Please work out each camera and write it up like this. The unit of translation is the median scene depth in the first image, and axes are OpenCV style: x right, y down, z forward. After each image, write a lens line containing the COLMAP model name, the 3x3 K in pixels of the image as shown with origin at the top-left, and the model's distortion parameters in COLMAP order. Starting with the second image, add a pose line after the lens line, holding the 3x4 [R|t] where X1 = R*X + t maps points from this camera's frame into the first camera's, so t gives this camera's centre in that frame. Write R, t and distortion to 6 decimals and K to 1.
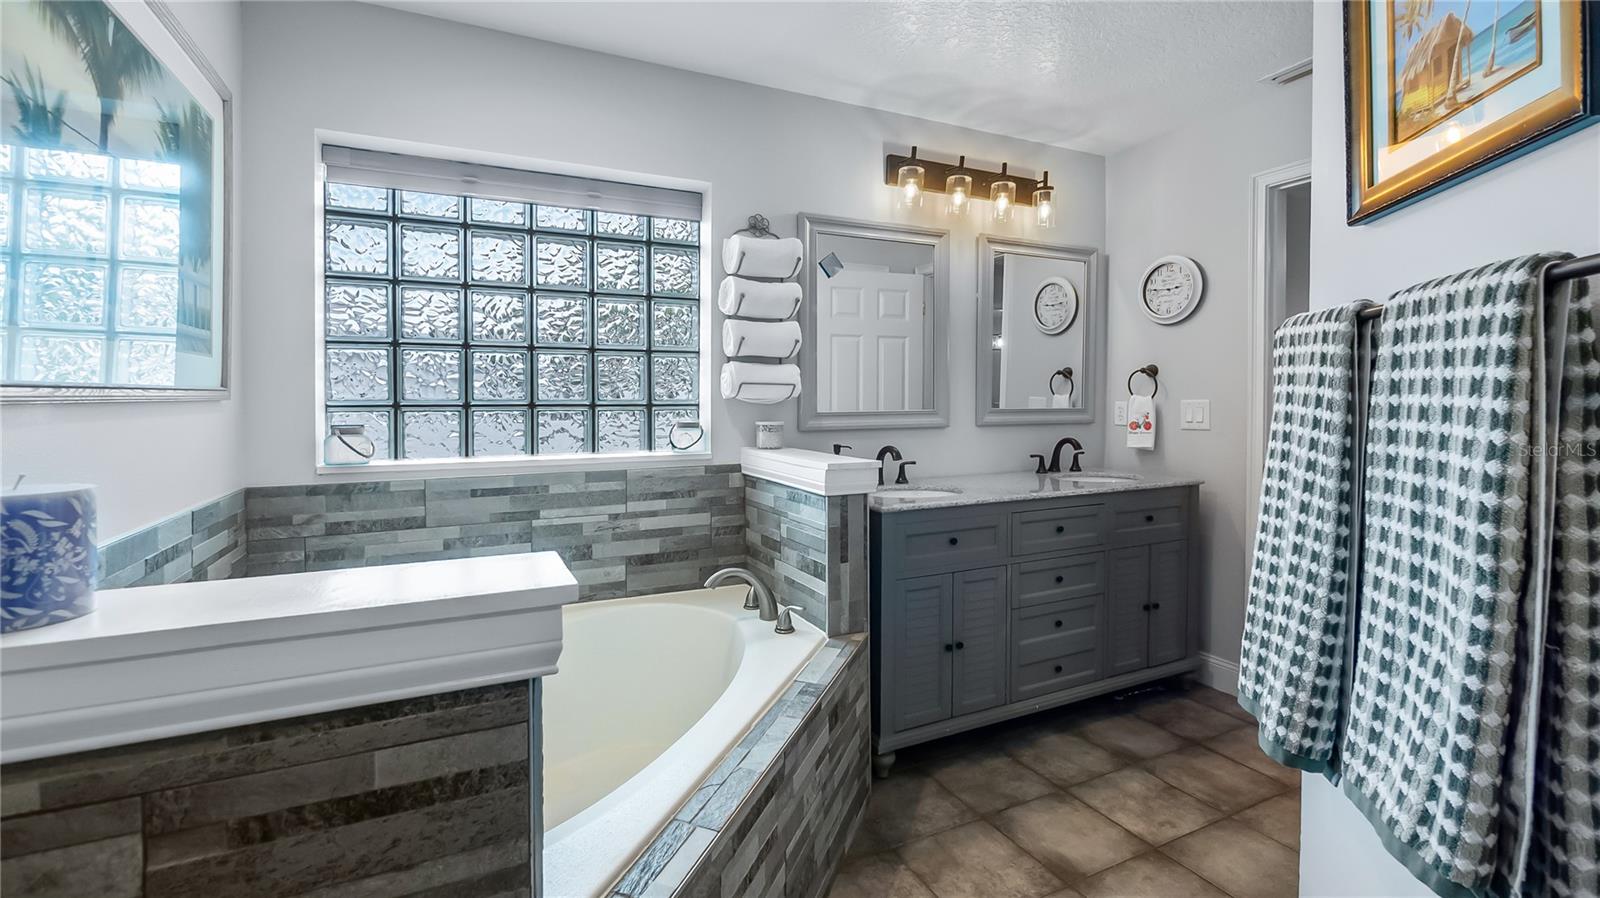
lens RADIAL K [[649.3, 0, 805.5], [0, 649.3, 401.0], [0, 0, 1]] dist [-0.008774, 0.000746]
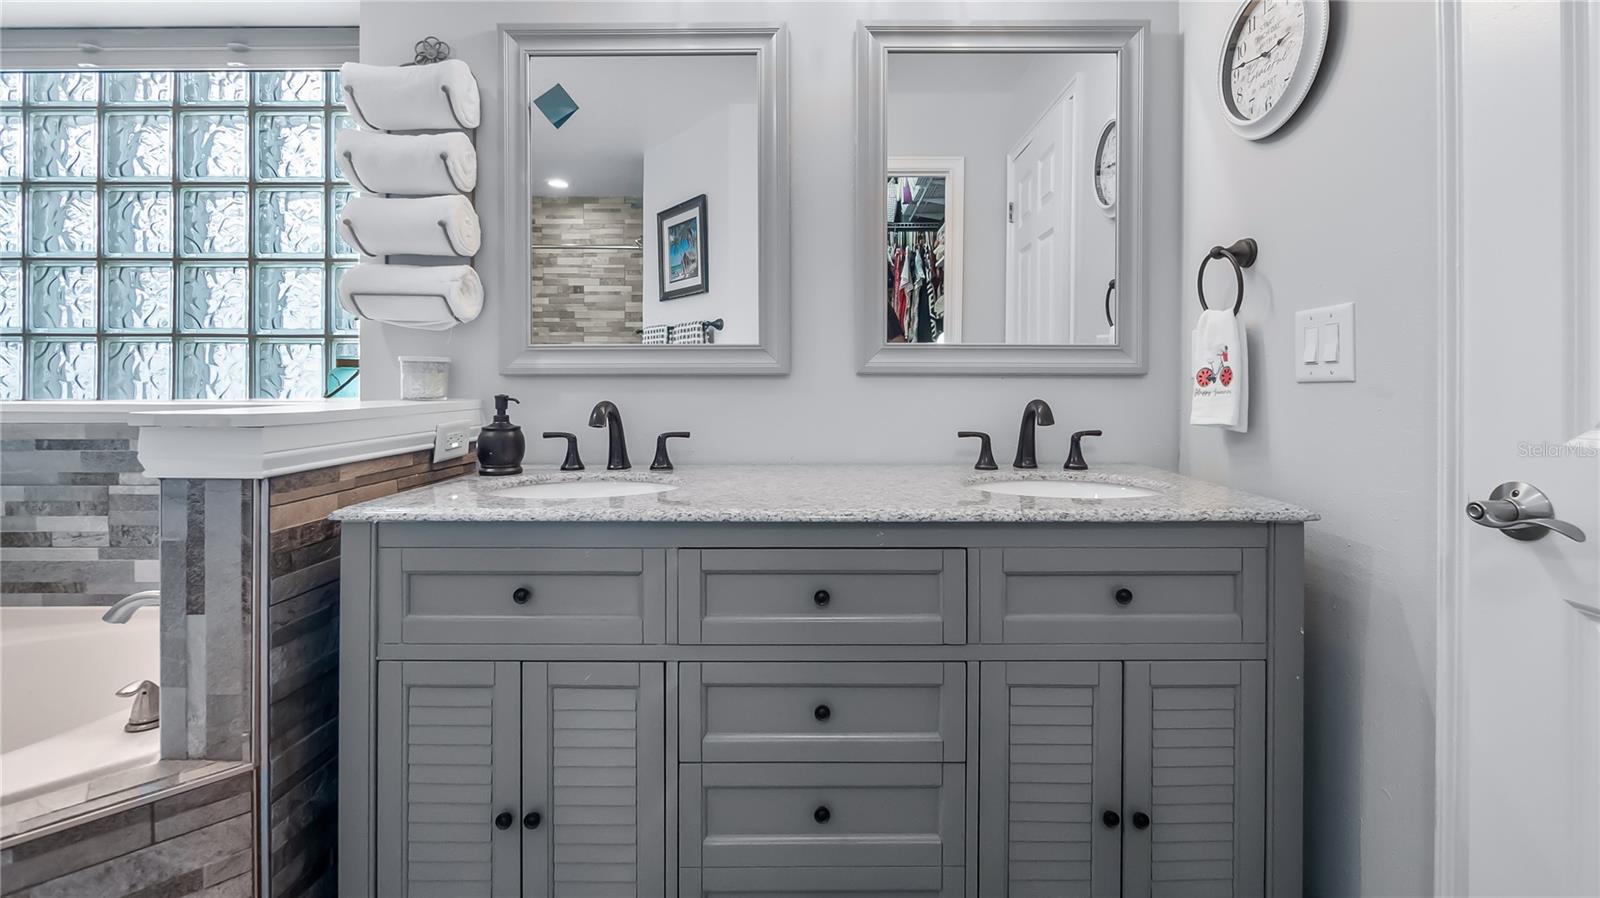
lens RADIAL K [[643.3, 0, 830.5], [0, 643.3, 378.1], [0, 0, 1]] dist [-0.004830, 0.000122]
pose [[0.911065, 0.002246, -0.412258, 0.540412], [-0.006609, 0.999936, -0.009157, 0.052920], [0.412211, 0.011067, 0.911021, 0.574715]]
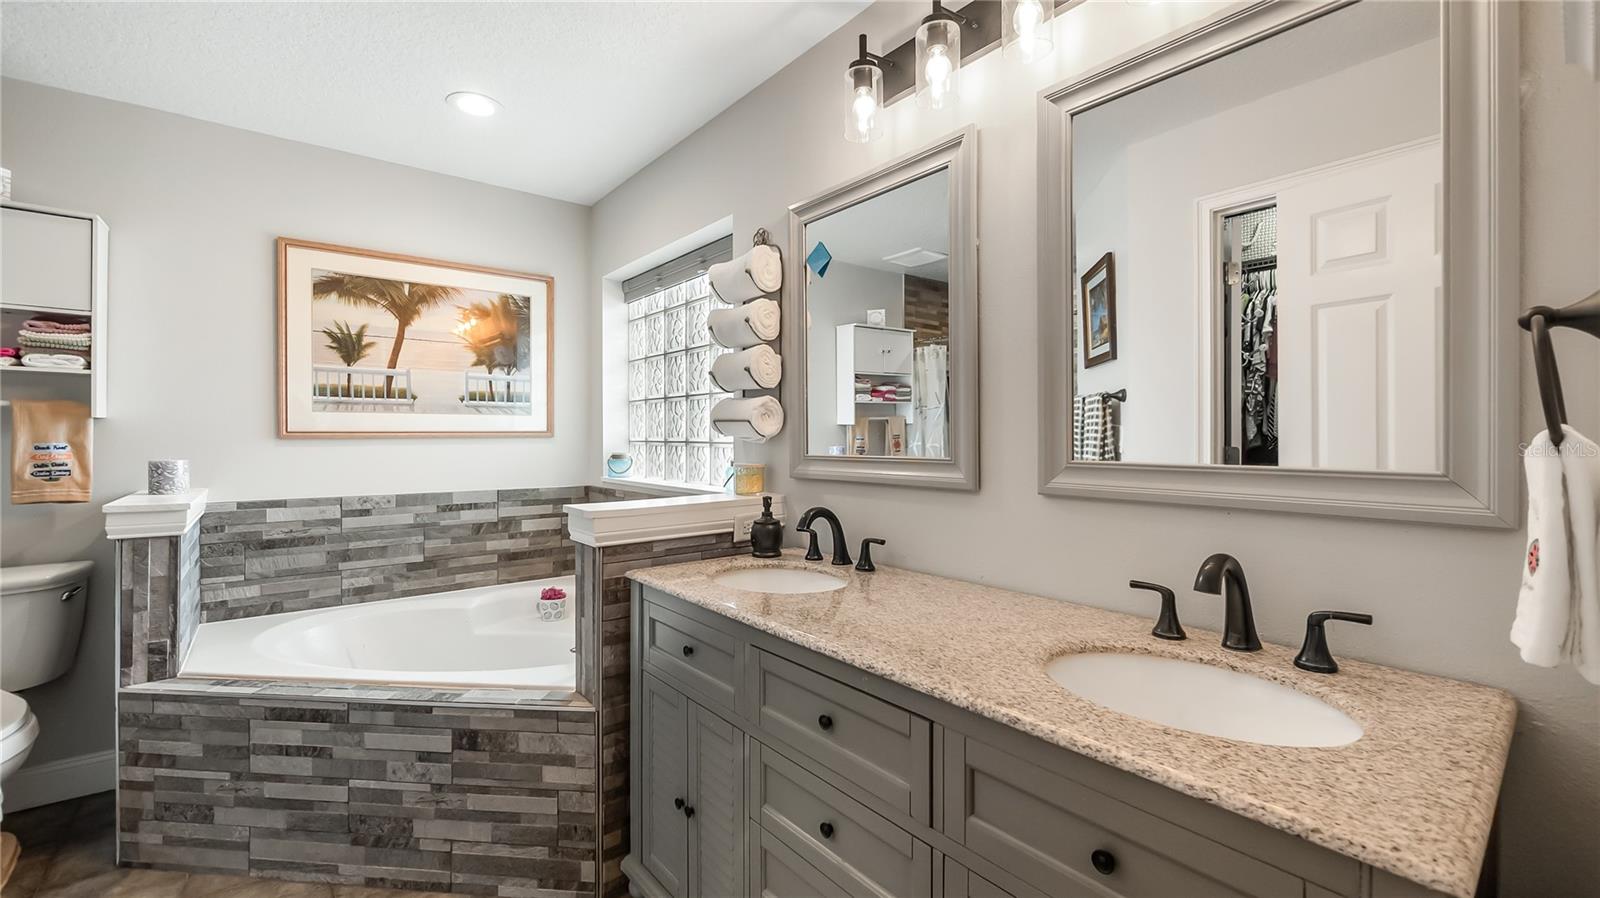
lens RADIAL K [[649.3, 0, 811.7], [0, 649.3, 439.5], [0, 0, 1]] dist [-0.008774, 0.000746]
pose [[0.273062, 0.004324, -0.961987, 0.782658], [-0.005757, 0.999979, 0.002861, -0.003816], [0.961979, 0.004757, 0.273081, 0.811407]]
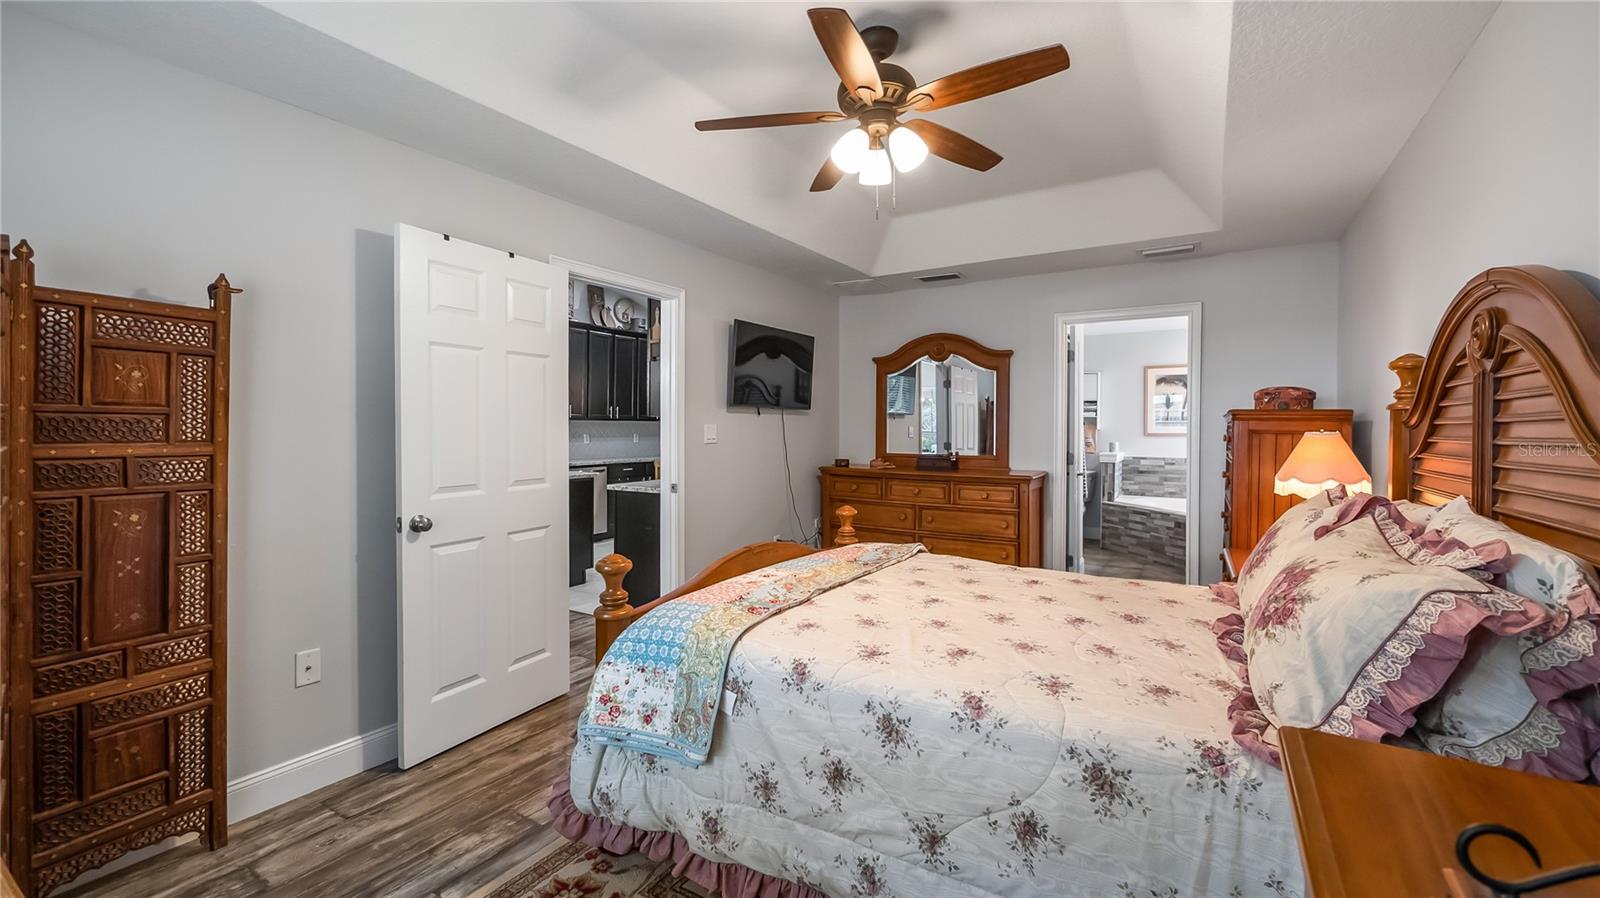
lens RADIAL K [[649.3, 0, 798.9], [0, 649.3, 433.2], [0, 0, 1]] dist [-0.008774, 0.000746]
pose [[-0.834893, -0.000075, -0.550413, 2.368580], [-0.006385, 0.999934, 0.009548, -0.026128], [0.550376, 0.011486, -0.834838, 1.786991]]
